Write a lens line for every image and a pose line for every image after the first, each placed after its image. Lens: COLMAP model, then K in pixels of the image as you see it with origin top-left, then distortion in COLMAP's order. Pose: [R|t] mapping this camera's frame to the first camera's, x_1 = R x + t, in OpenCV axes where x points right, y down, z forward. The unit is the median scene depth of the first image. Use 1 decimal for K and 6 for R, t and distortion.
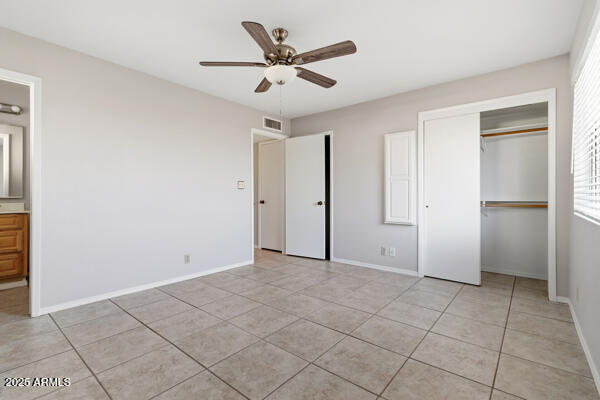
lens RADIAL K [[281.0, 0, 301.0], [0, 281.0, 197.2], [0, 0, 1]] dist [0.000359, -0.000112]
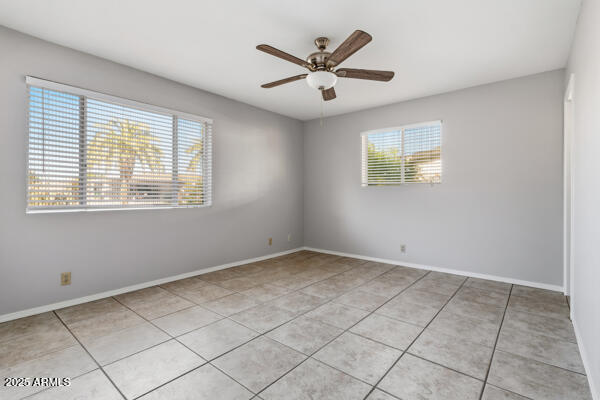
lens RADIAL K [[281.0, 0, 301.0], [0, 281.0, 197.2], [0, 0, 1]] dist [0.000359, -0.000112]
pose [[-0.999987, -0.003688, 0.003425, 0.001026], [-0.003649, 0.999927, 0.011537, -0.007886], [-0.003467, 0.011524, -0.999928, 1.564562]]
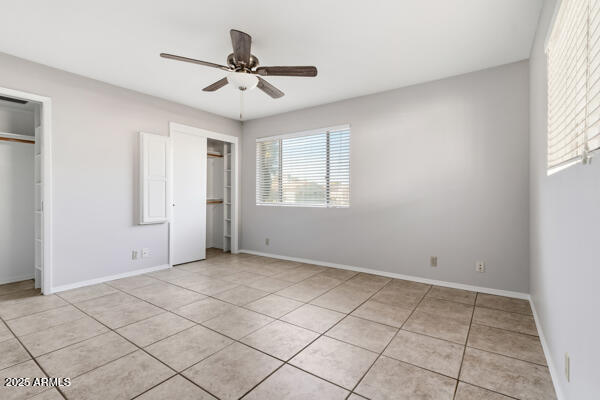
lens RADIAL K [[281.0, 0, 301.0], [0, 281.0, 197.2], [0, 0, 1]] dist [0.000359, -0.000112]
pose [[-0.080561, -0.005490, 0.996735, -0.867945], [0.001877, 0.999982, 0.005660, -0.005854], [-0.996748, 0.002327, -0.080550, 0.659318]]
